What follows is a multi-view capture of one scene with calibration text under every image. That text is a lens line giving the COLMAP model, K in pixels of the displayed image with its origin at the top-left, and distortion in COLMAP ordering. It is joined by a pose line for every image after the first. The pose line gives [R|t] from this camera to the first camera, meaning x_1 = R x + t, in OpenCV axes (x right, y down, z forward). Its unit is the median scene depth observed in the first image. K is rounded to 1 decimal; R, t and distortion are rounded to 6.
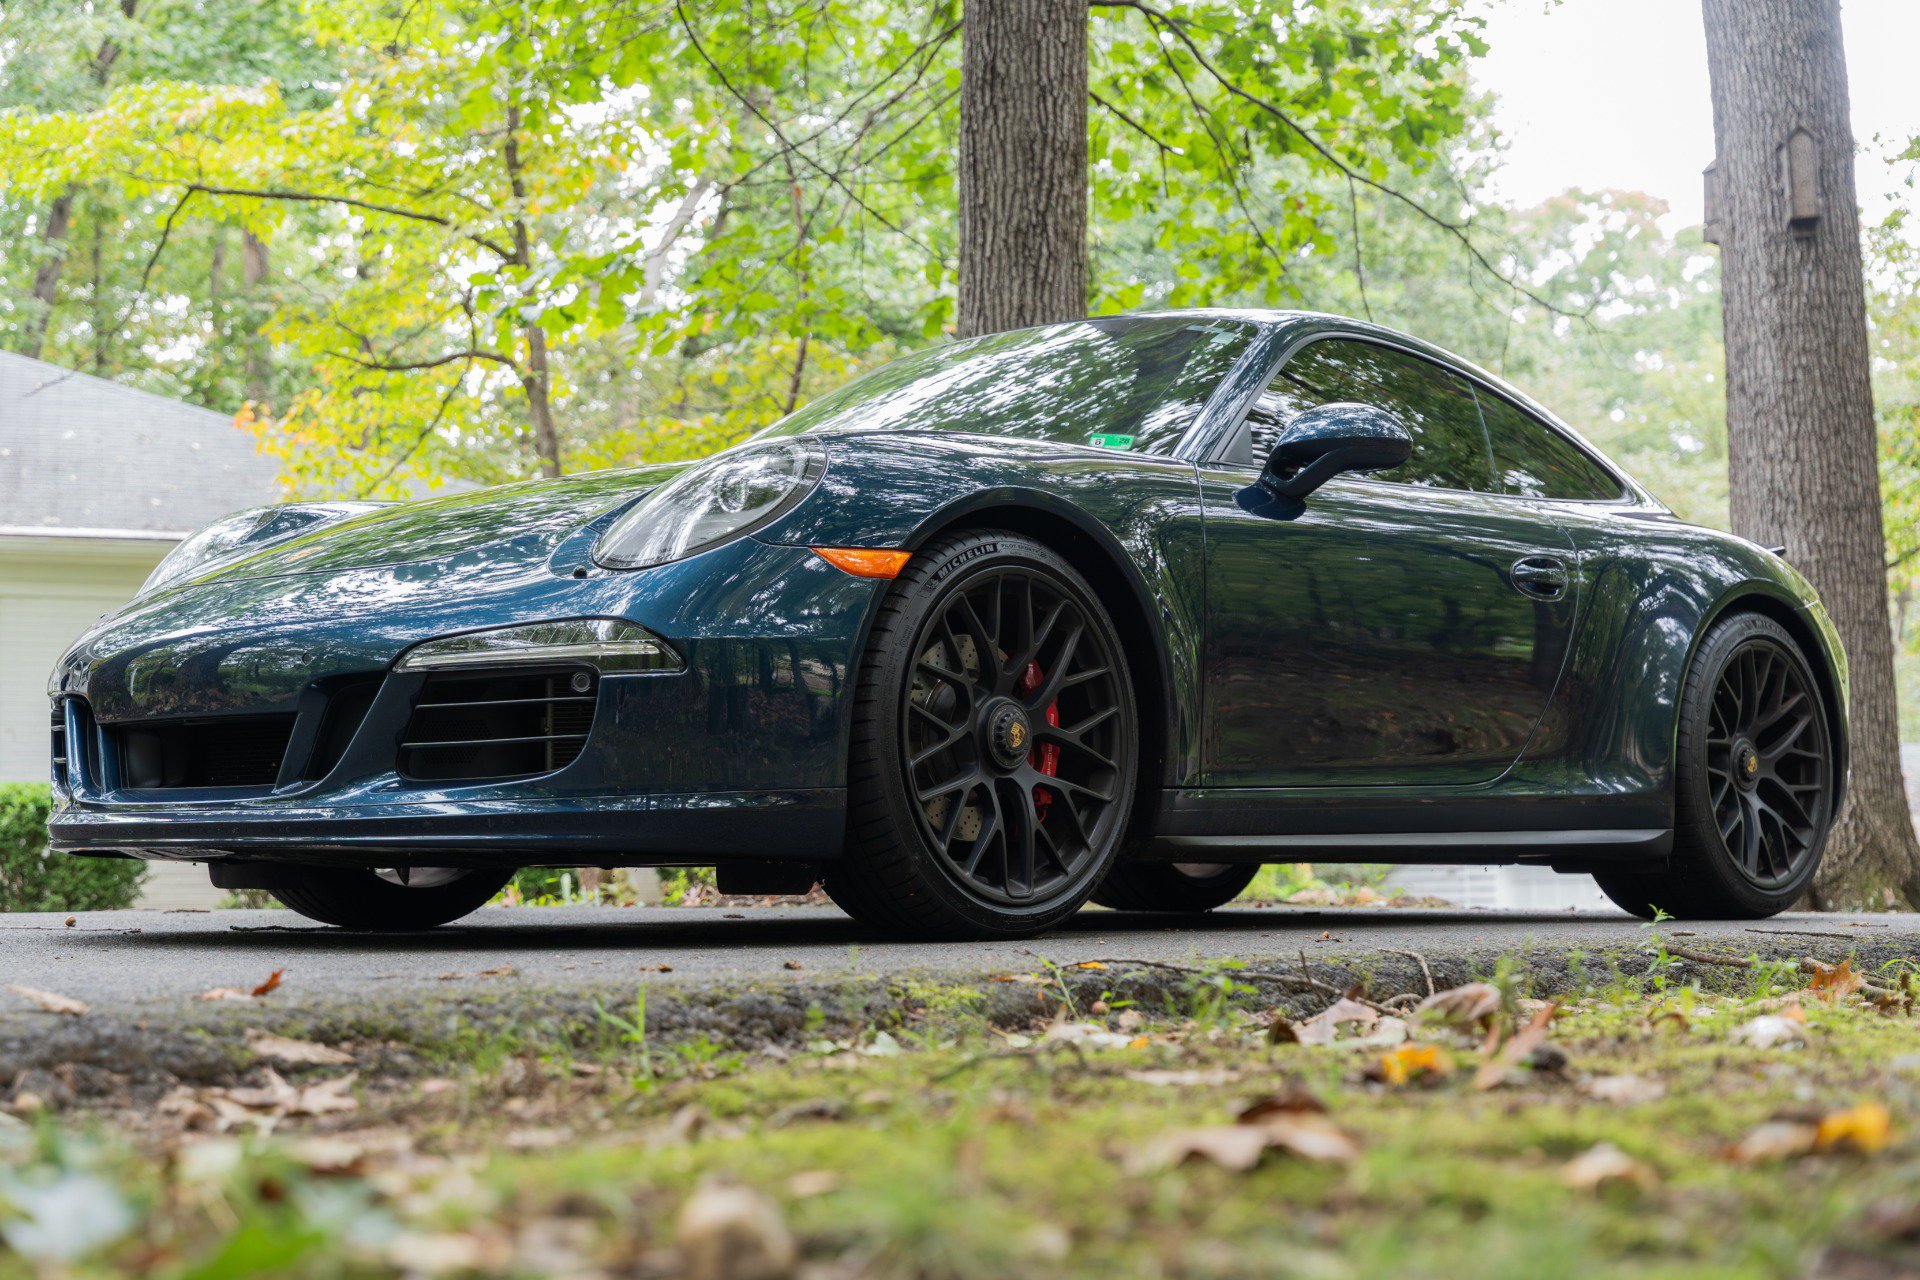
lens RADIAL K [[3130.9, 0, 963.9], [0, 3130.9, 637.8], [0, 0, 1]] dist [0.006257, 0.149514]
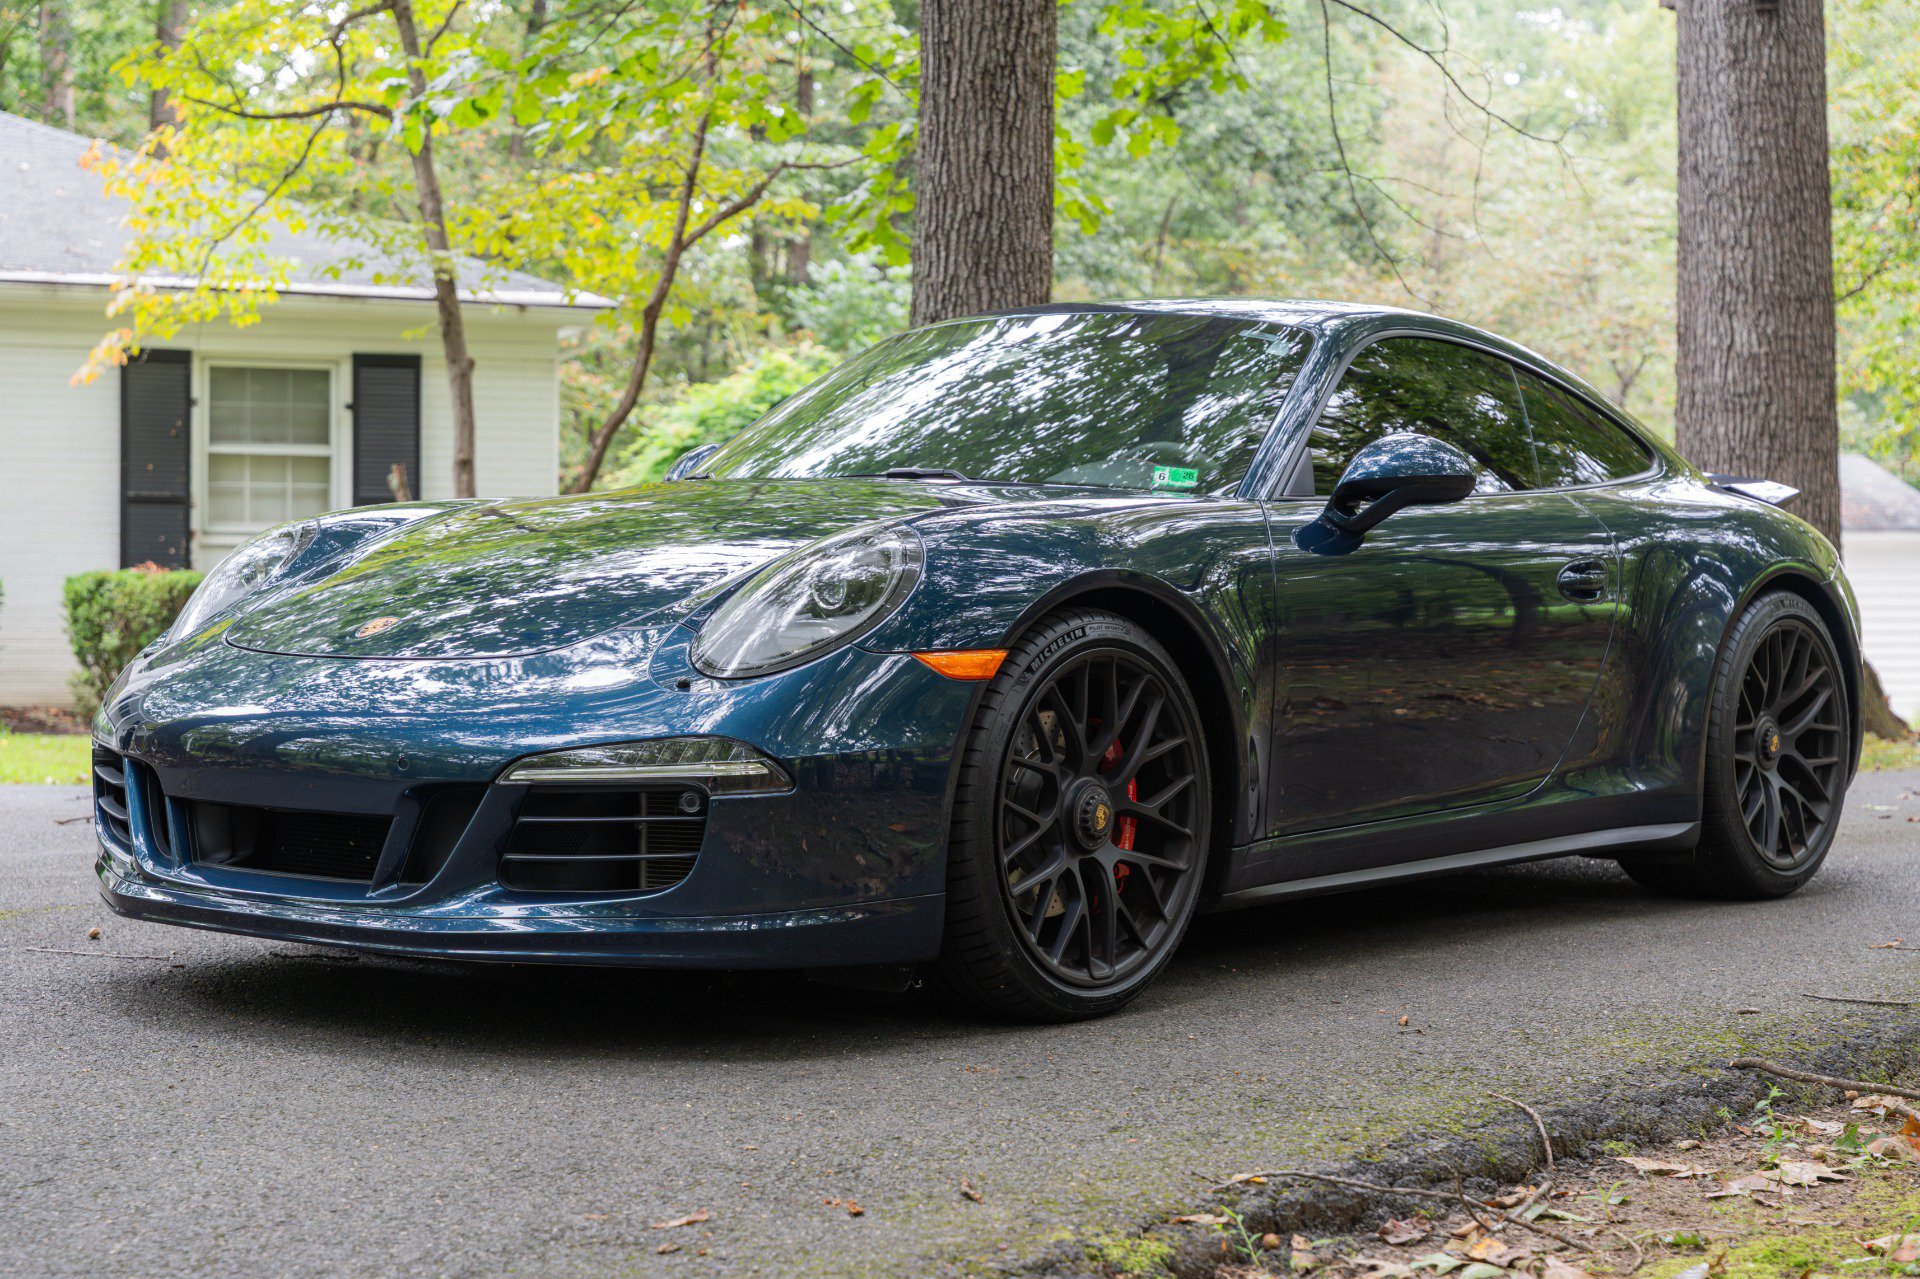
lens RADIAL K [[3346.7, 0, 1007.9], [0, 3346.7, 644.1], [0, 0, 1]] dist [0.028034, 0.145051]
pose [[0.997939, 0.008181, 0.063638, -0.039011], [-0.014947, 0.994192, 0.106574, -0.065852], [-0.062397, -0.107305, 0.992266, -0.025727]]
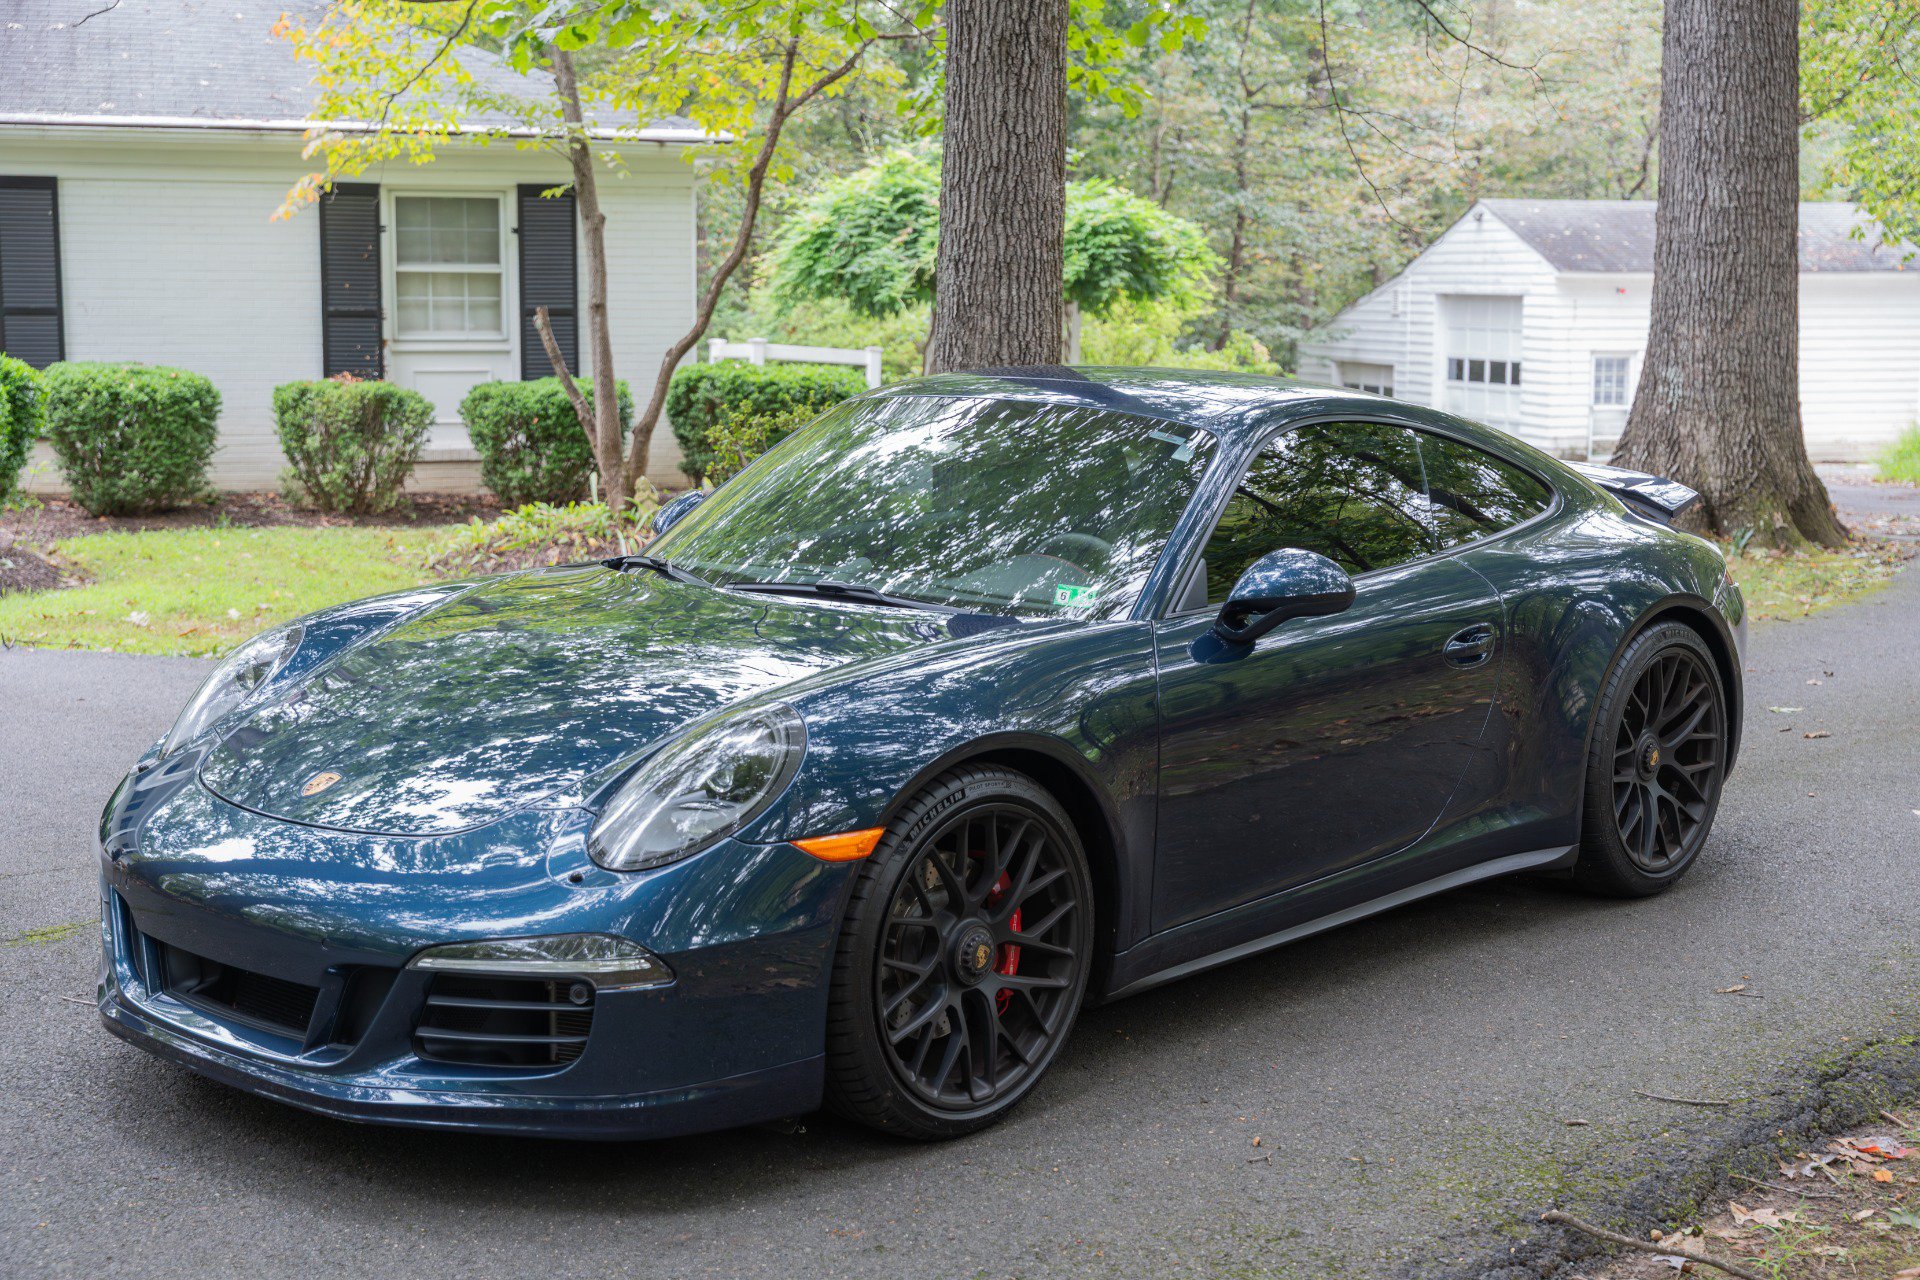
lens RADIAL K [[2784.6, 0, 1010.7], [0, 2784.6, 658.0], [0, 0, 1]] dist [0.021628, 0.017389]
pose [[0.999803, 0.006351, 0.018826, 0.003816], [-0.010454, 0.973929, 0.226610, -0.139746], [-0.016896, -0.226762, 0.973804, 0.035287]]
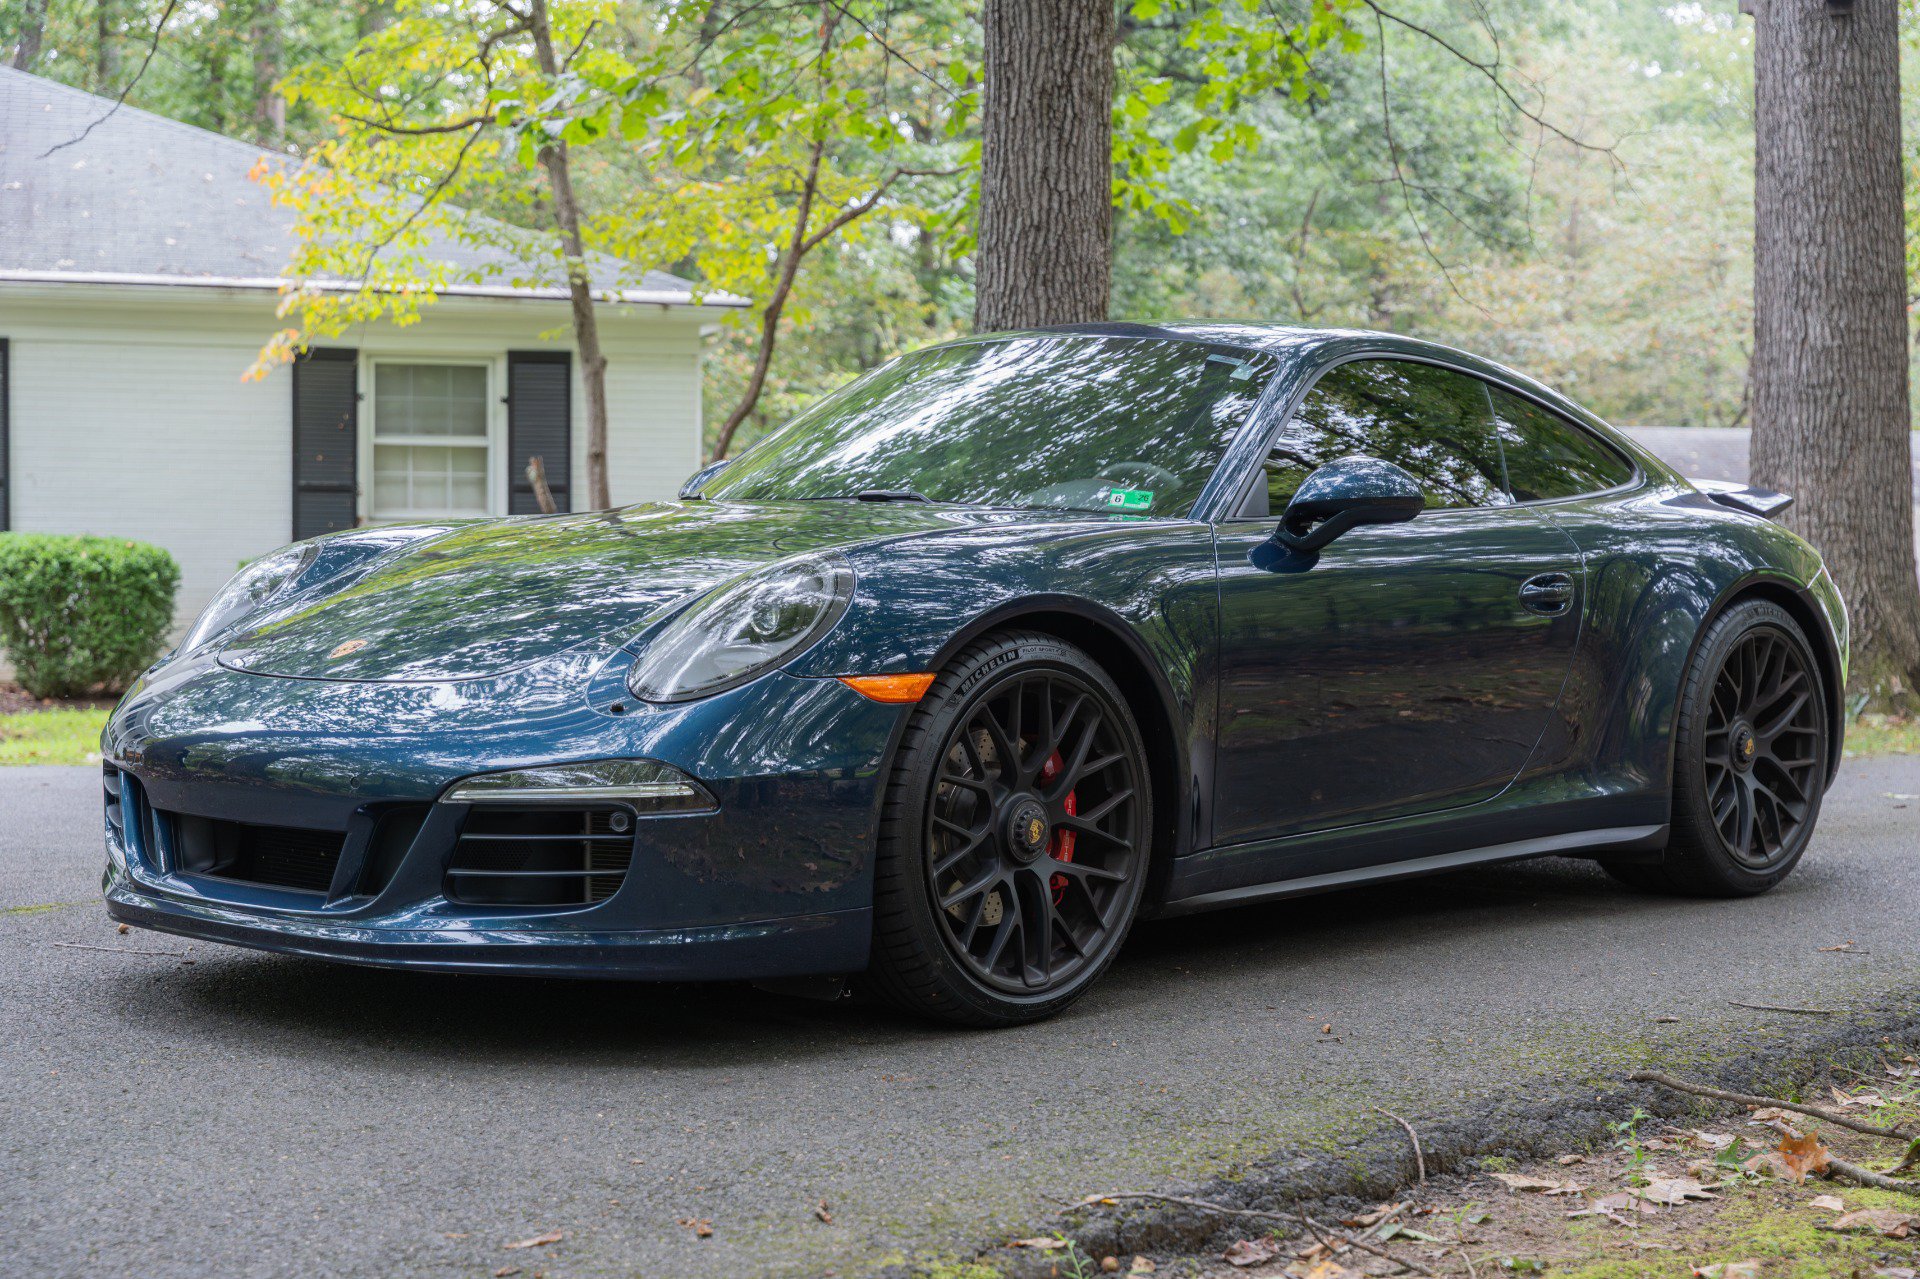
lens RADIAL K [[3152.7, 0, 1000.5], [0, 3152.7, 642.3], [0, 0, 1]] dist [0.034544, 0.039628]
pose [[0.999951, 0.007991, 0.005826, -0.000686], [-0.008623, 0.992967, 0.118075, -0.074462], [-0.004842, -0.118120, 0.992988, -0.017296]]
